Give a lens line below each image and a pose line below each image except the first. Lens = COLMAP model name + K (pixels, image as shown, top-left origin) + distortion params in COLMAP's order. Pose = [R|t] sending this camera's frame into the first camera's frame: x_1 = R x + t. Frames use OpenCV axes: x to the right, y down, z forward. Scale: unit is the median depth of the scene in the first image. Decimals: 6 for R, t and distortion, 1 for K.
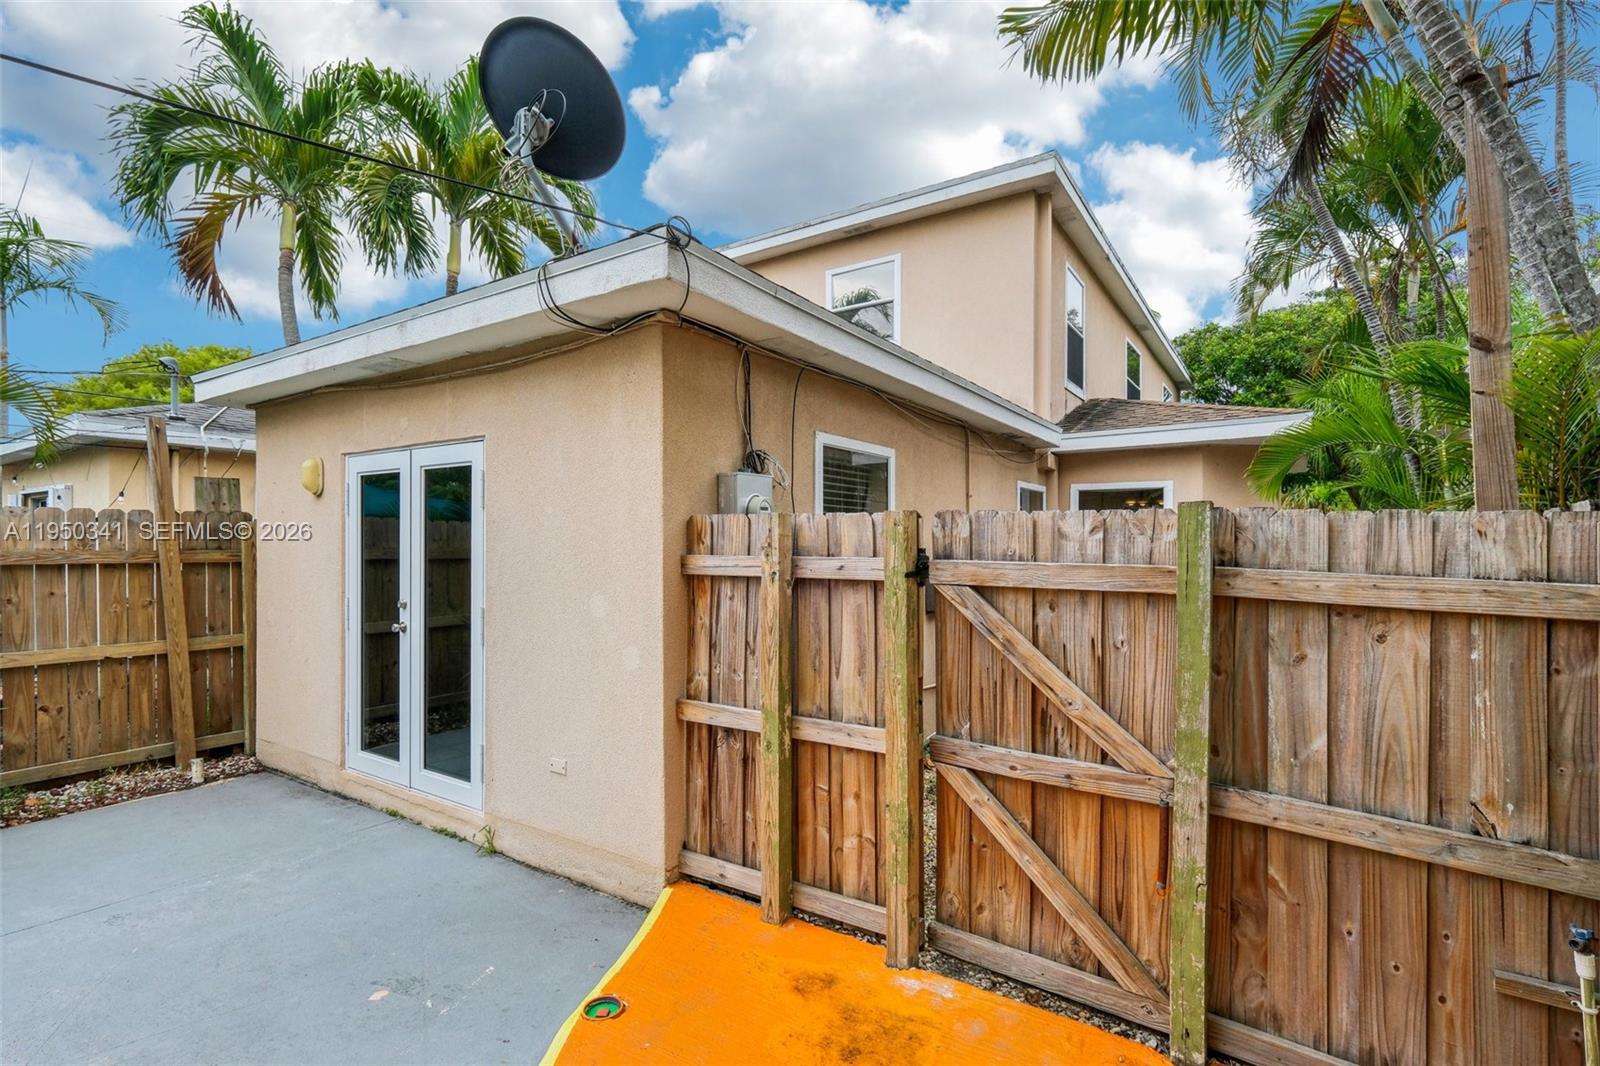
lens RADIAL K [[745.5, 0, 801.7], [0, 745.5, 538.6], [0, 0, 1]] dist [0.000353, 0.000235]
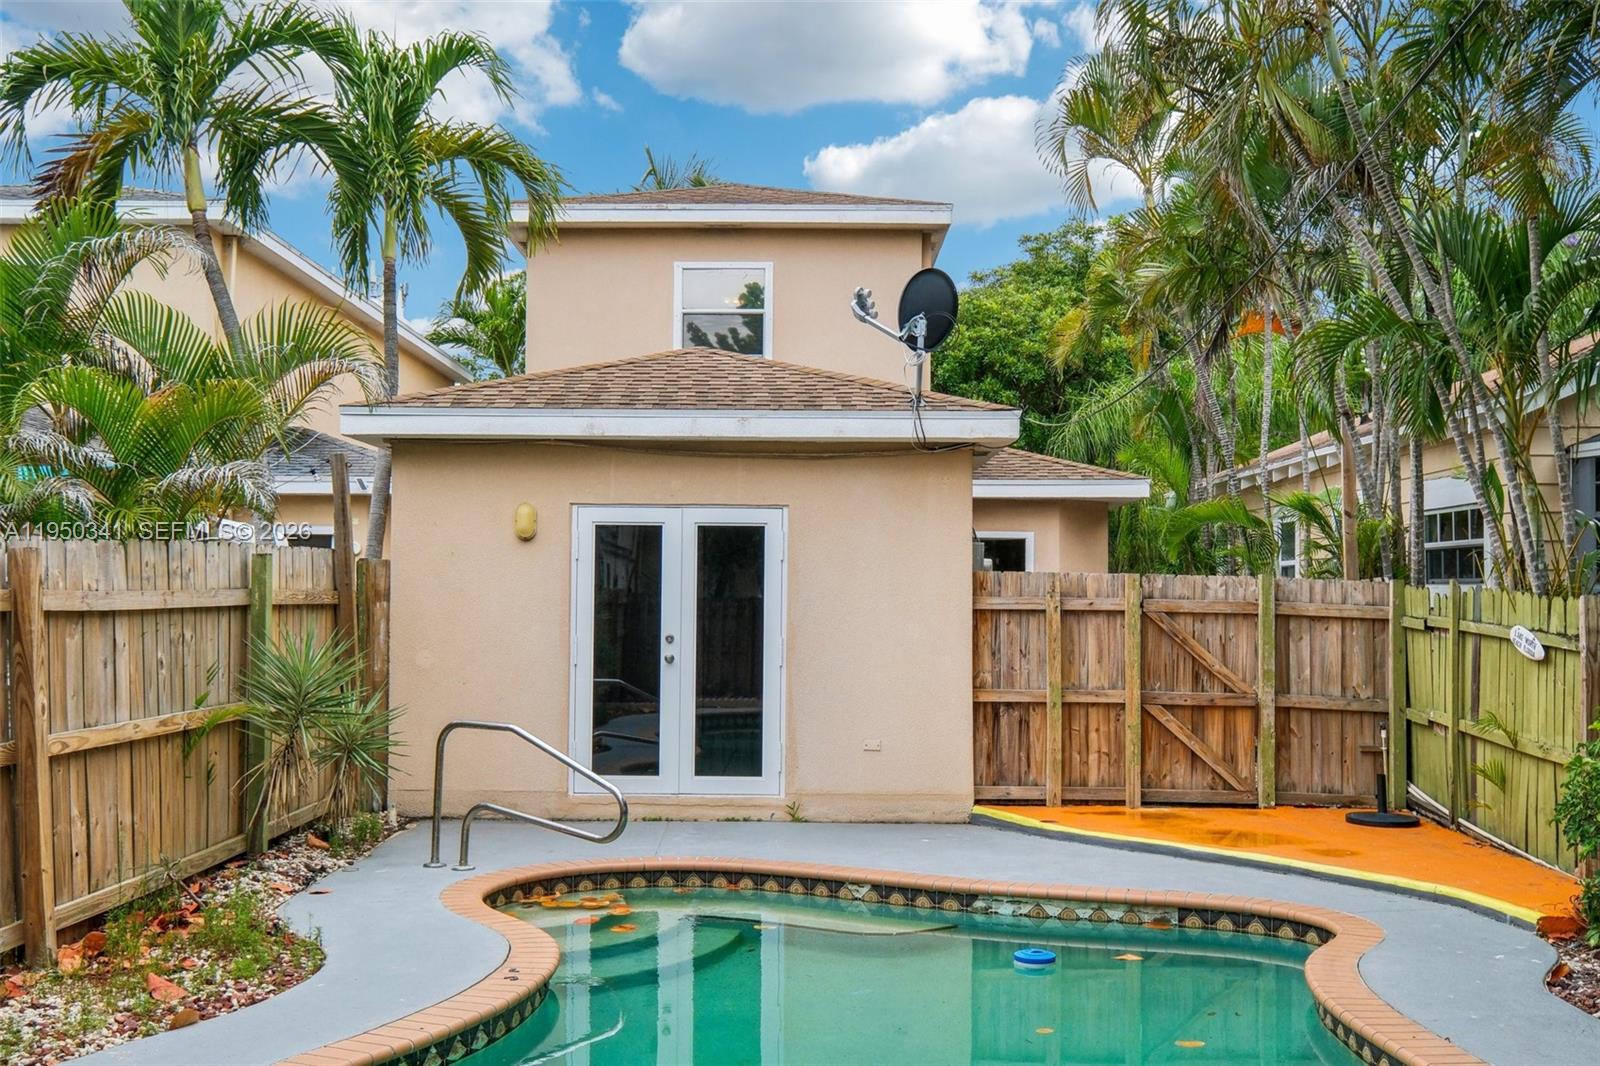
lens RADIAL K [[1654.6, 0, 800.0], [0, 1654.6, 533.0], [0, 0, 1]] dist [0.008640, -0.004079]
pose [[0.836541, 0.027283, 0.547224, -3.094459], [-0.010741, 0.999384, -0.033406, 0.010620], [-0.547799, 0.022068, 0.836319, -2.228140]]
